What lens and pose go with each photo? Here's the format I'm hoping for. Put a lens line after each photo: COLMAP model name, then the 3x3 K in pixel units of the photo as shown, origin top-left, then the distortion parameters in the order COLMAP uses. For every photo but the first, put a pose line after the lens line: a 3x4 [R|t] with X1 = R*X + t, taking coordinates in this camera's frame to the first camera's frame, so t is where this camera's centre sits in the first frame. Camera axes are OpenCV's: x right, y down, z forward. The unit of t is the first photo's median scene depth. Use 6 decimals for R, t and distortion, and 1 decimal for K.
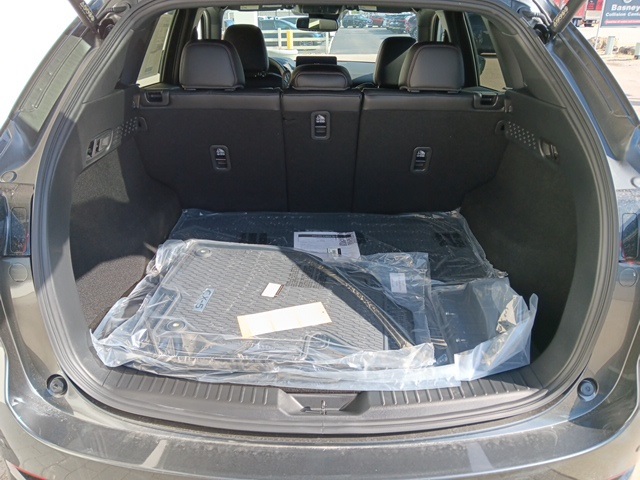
lens RADIAL K [[497.5, 0, 312.6], [0, 497.5, 244.5], [0, 0, 1]] dist [0.029253, -0.065774]
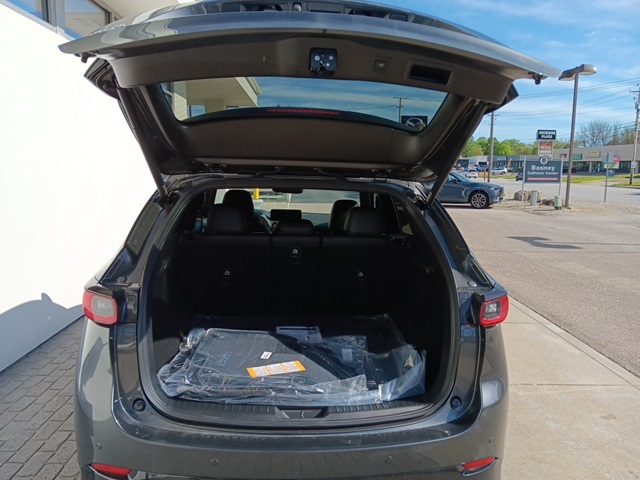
lens RADIAL K [[497.5, 0, 312.6], [0, 497.5, 244.5], [0, 0, 1]] dist [0.029253, -0.065774]
pose [[0.996819, 0.009020, 0.079181, -0.073355], [0.013027, 0.961767, -0.273559, 0.210887], [-0.078621, 0.273720, 0.958591, -0.692169]]
